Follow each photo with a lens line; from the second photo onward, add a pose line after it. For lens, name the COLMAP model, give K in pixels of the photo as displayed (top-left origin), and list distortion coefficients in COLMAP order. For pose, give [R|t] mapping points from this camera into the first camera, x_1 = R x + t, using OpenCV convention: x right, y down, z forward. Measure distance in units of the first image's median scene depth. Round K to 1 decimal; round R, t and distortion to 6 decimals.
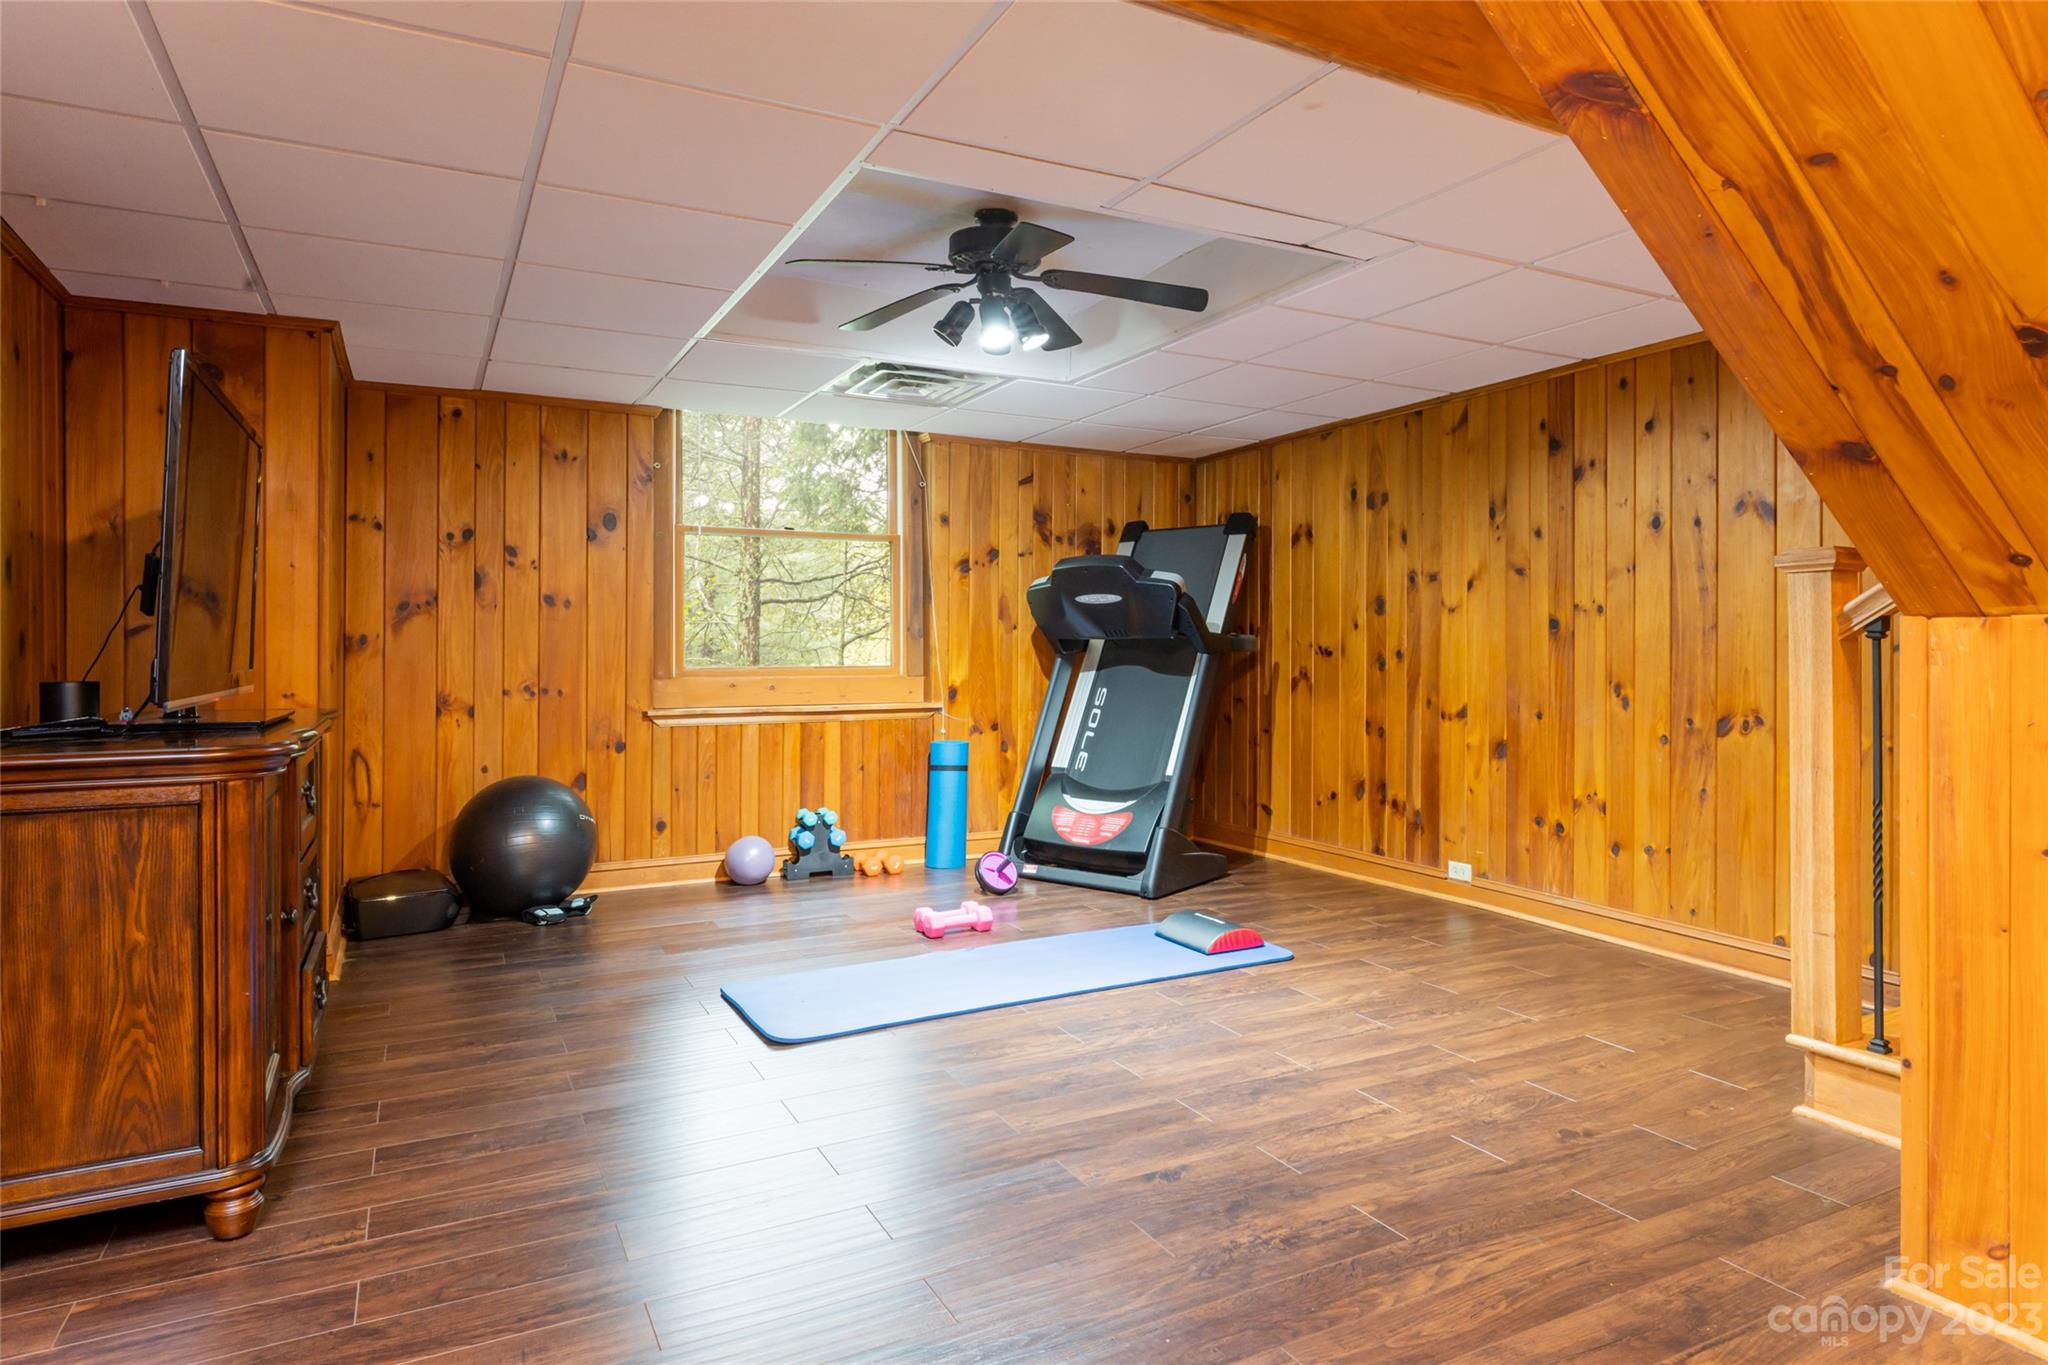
lens RADIAL K [[1143.1, 0, 1075.9], [0, 1143.1, 643.7], [0, 0, 1]] dist [0.021598, -0.000548]
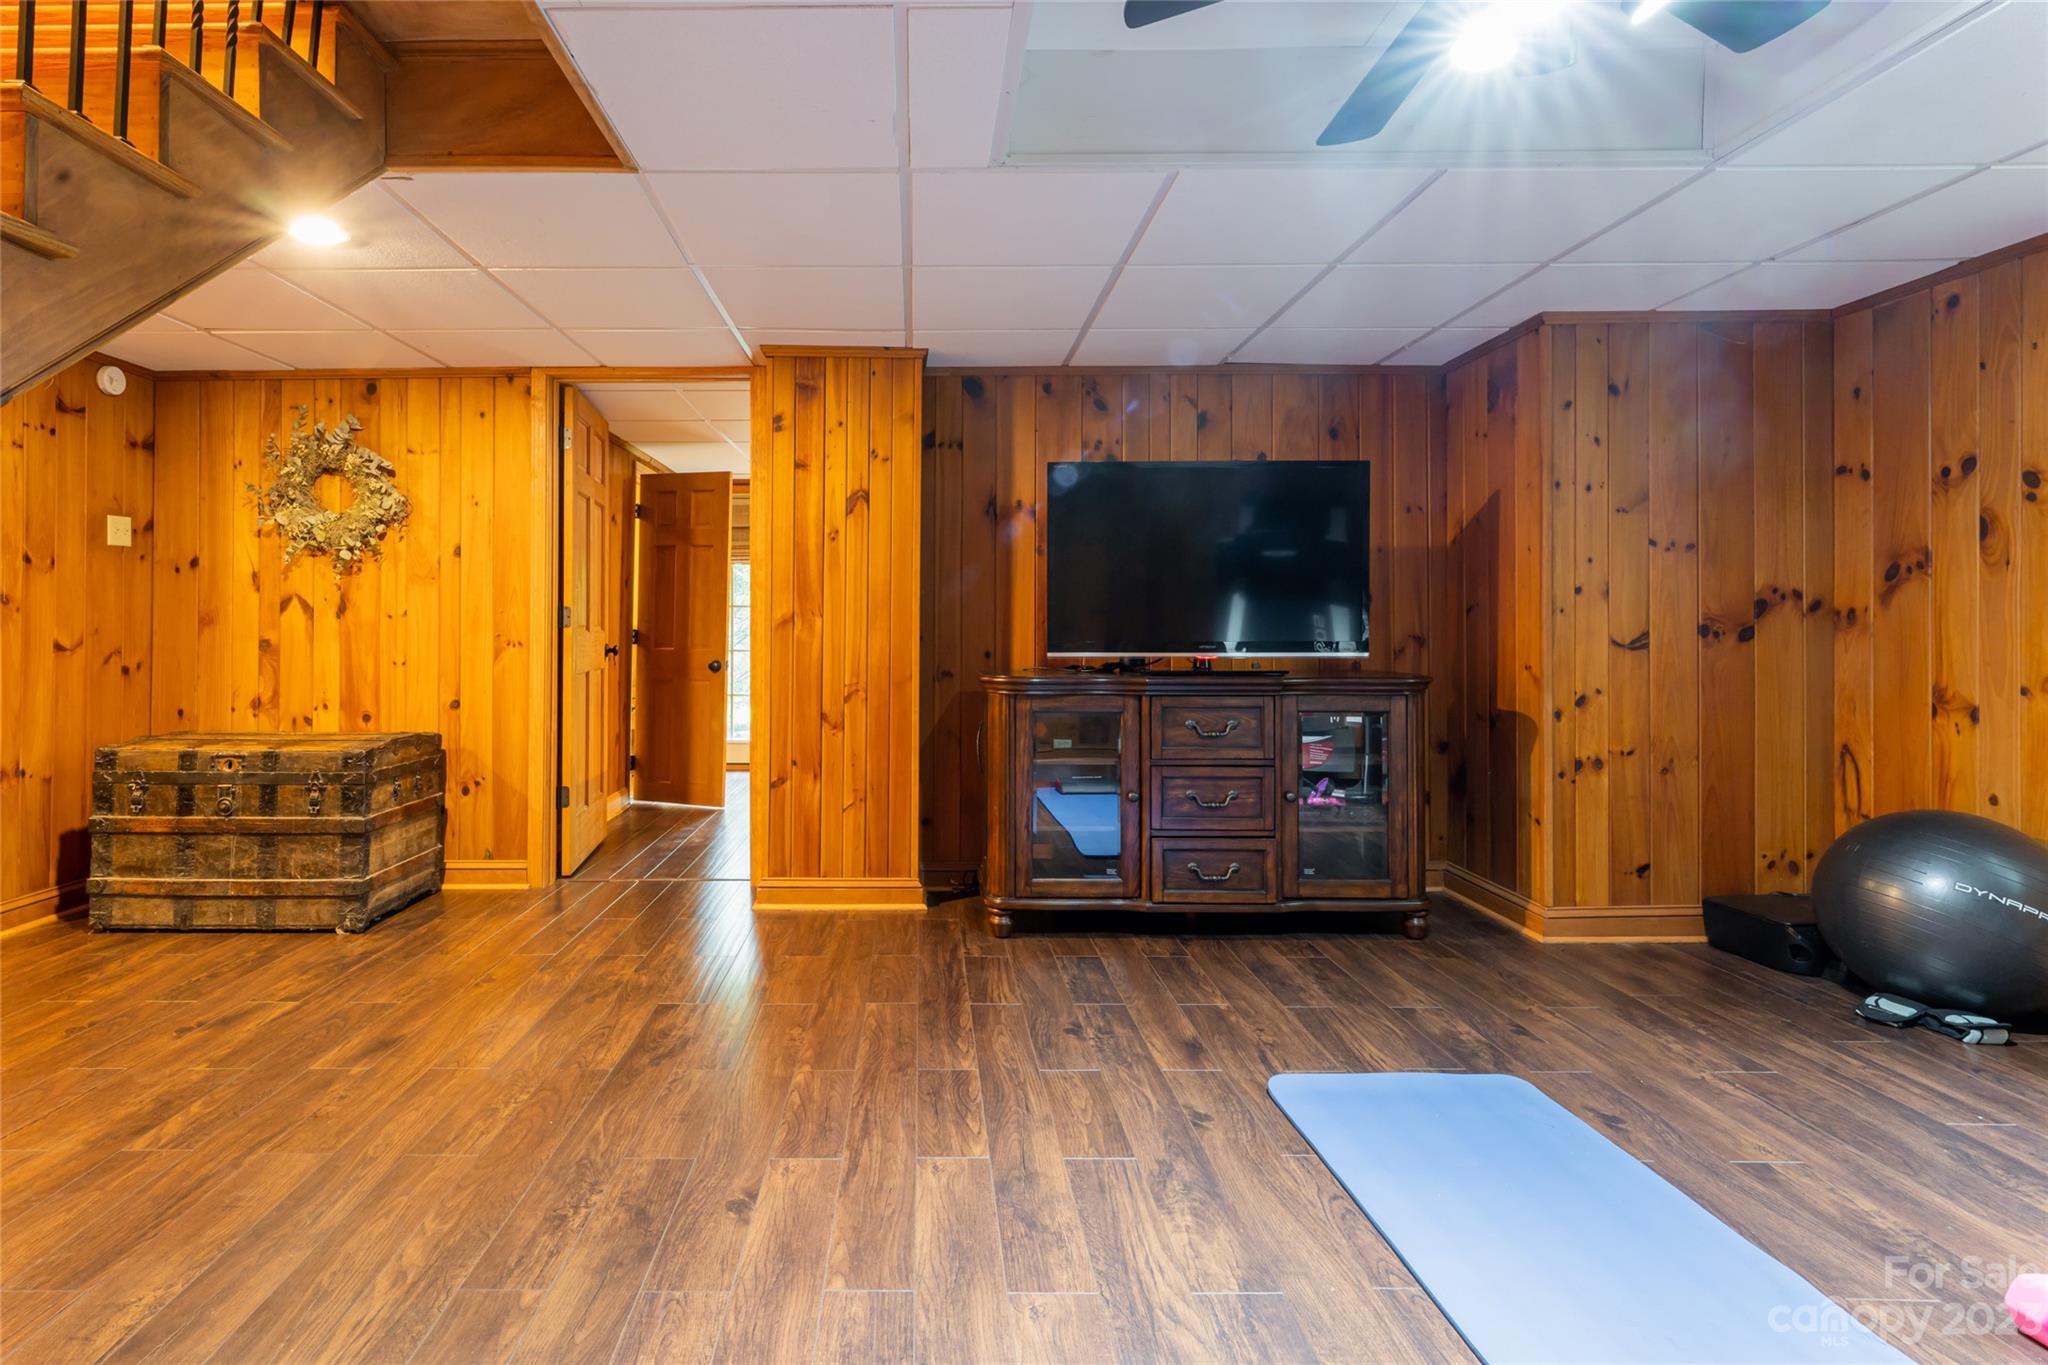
lens RADIAL K [[1089.6, 0, 930.3], [0, 1089.6, 604.0], [0, 0, 1]] dist [0.007002, -0.004422]
pose [[-0.500382, -0.014235, -0.865688, 0.492747], [0.001426, 0.999850, -0.017265, 0.002281], [0.865804, -0.009874, -0.500286, 1.017708]]
